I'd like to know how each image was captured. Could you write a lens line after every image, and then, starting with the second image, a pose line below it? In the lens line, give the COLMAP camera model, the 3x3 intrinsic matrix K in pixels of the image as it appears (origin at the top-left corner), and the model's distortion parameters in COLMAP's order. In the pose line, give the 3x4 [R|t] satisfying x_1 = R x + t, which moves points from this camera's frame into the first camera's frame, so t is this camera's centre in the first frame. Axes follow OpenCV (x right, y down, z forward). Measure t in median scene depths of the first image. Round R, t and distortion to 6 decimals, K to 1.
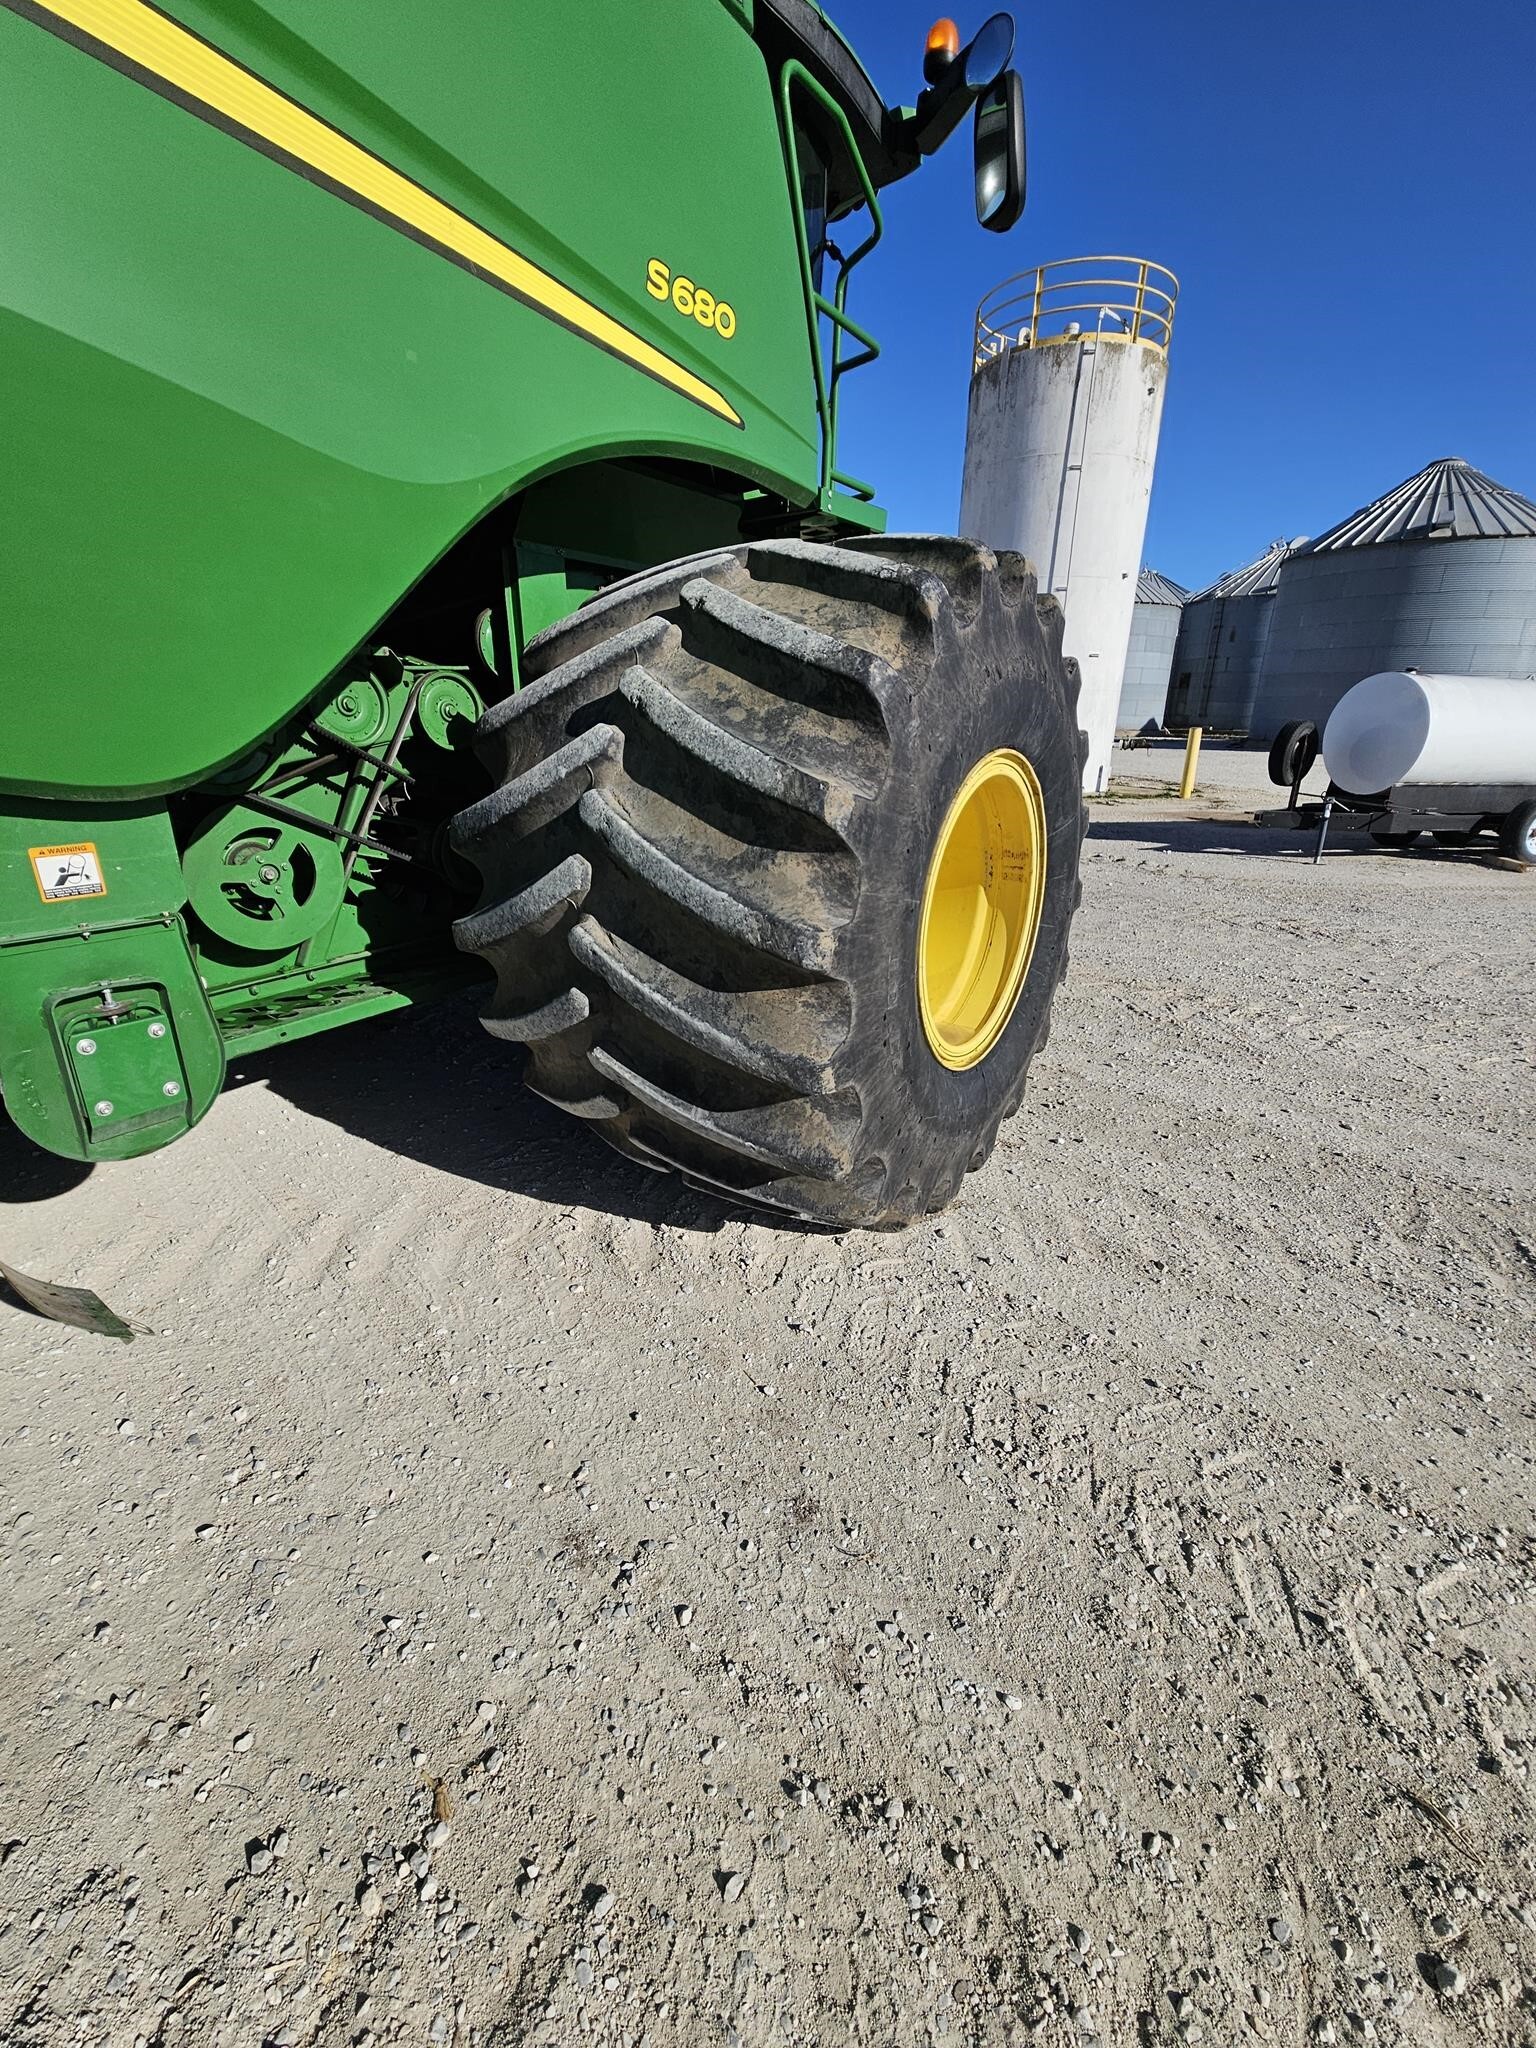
lens RADIAL K [[835.0, 0, 771.7], [0, 835.0, 1012.6], [0, 0, 1]] dist [0.001116, -0.000036]
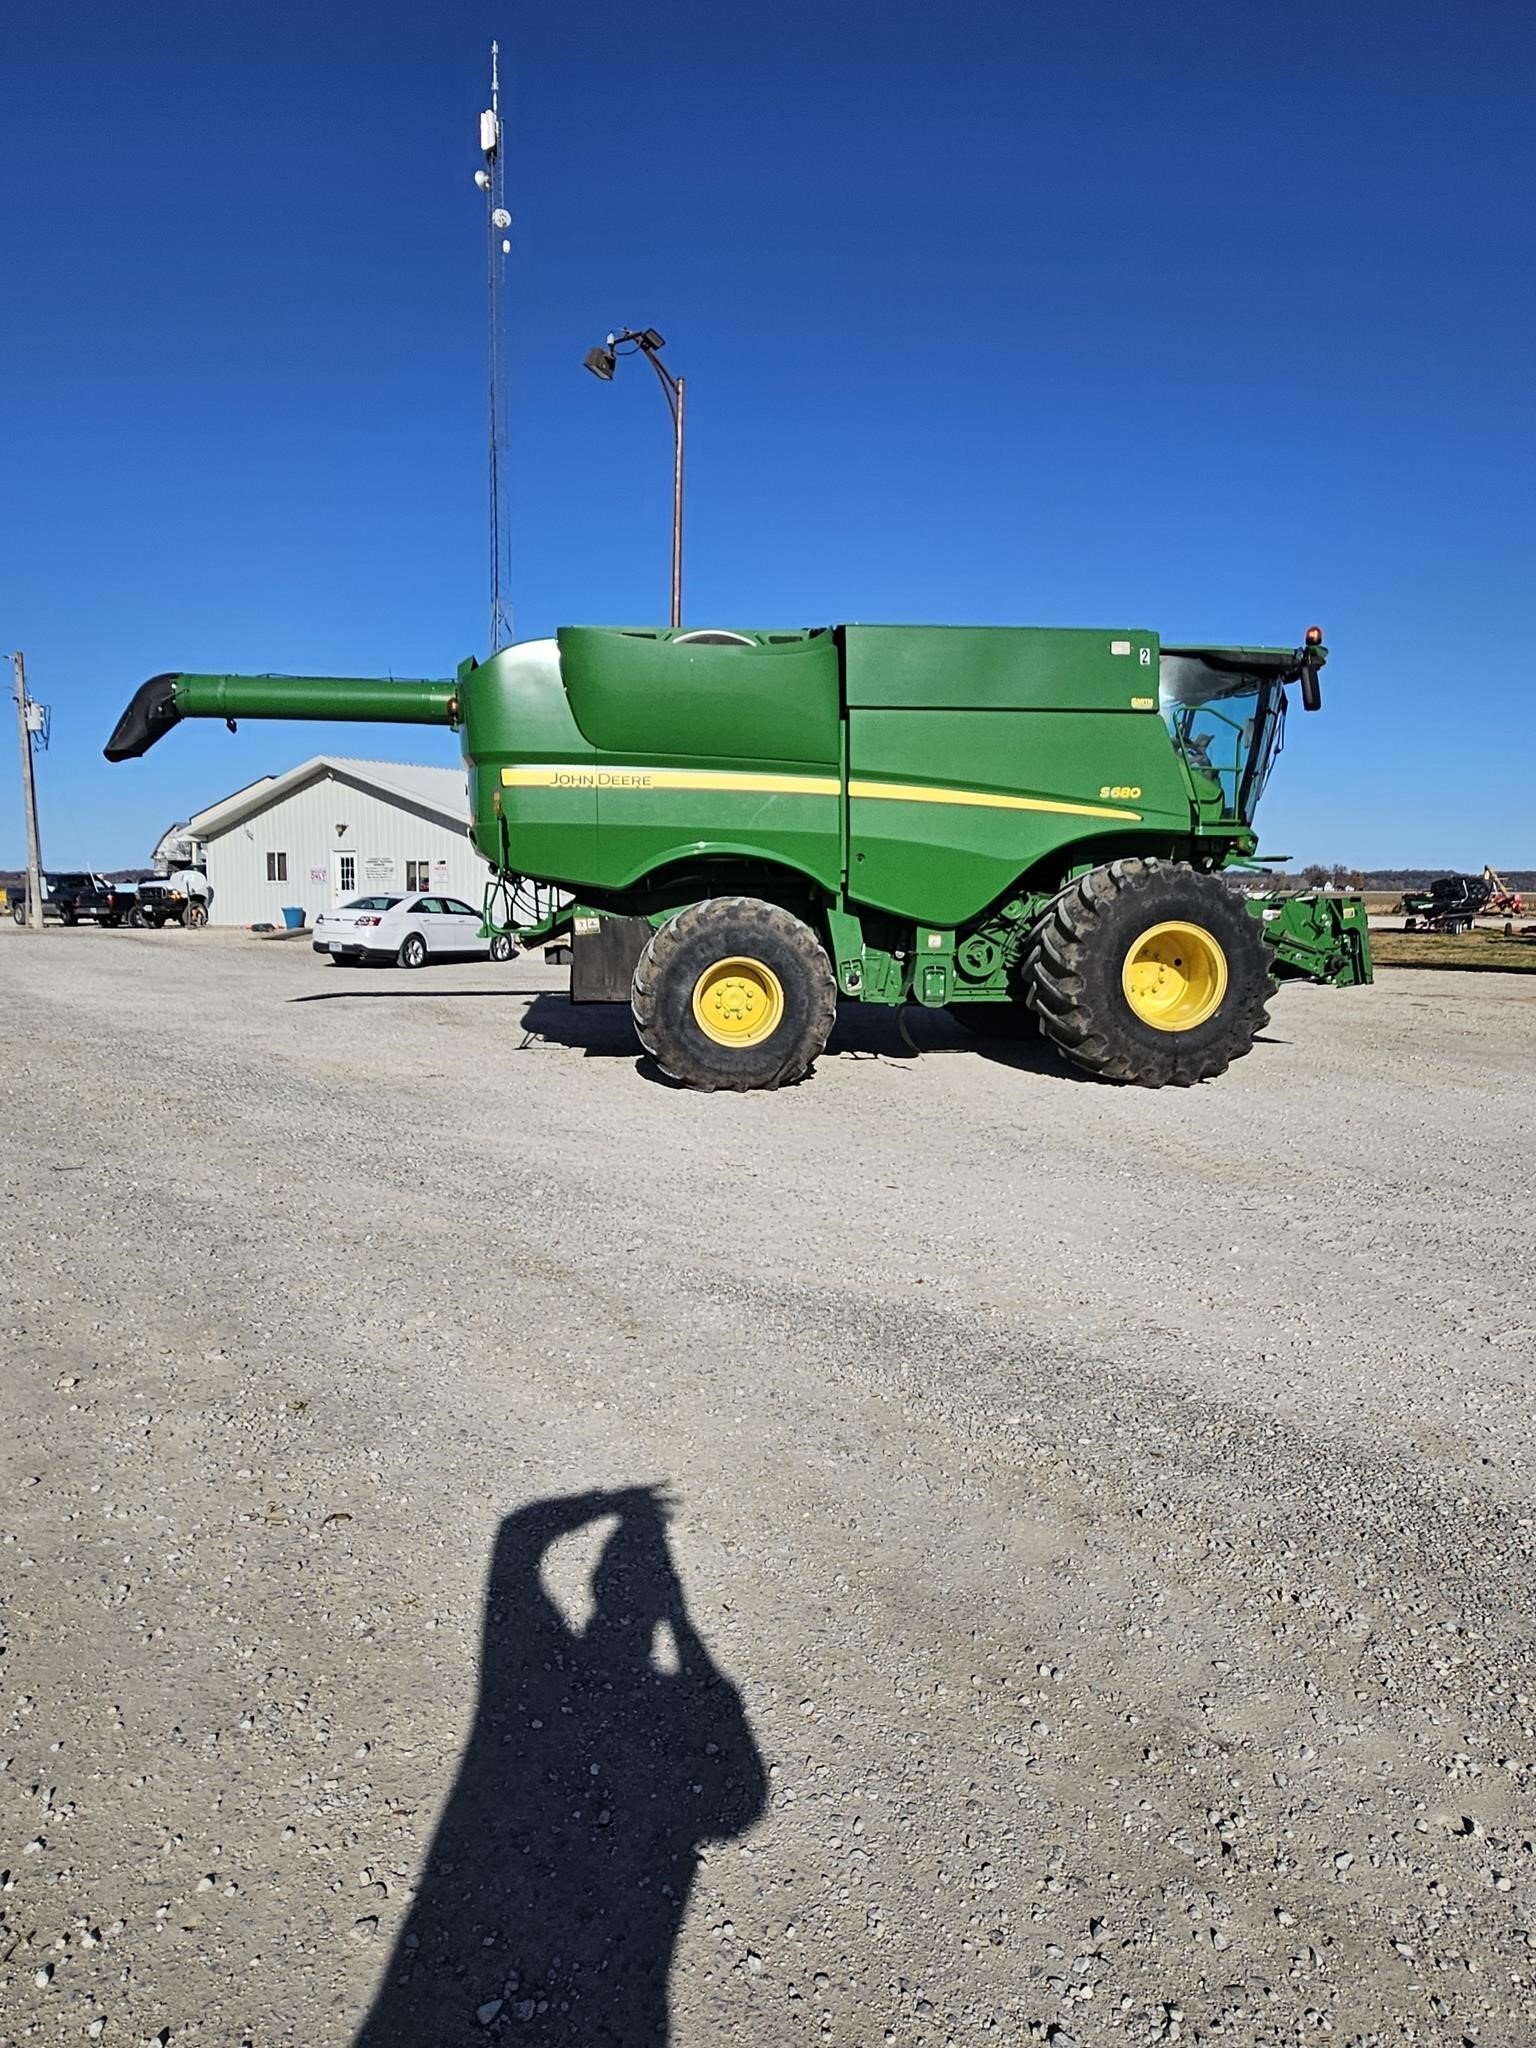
lens RADIAL K [[1354.7, 0, 763.3], [0, 1354.7, 1001.7], [0, 0, 1]] dist [-0.001834, -0.000529]
pose [[0.669621, 0.051776, -0.740896, 3.094860], [-0.251612, 0.954392, -0.160710, 1.201070], [0.698784, 0.294033, 0.652108, -3.367152]]
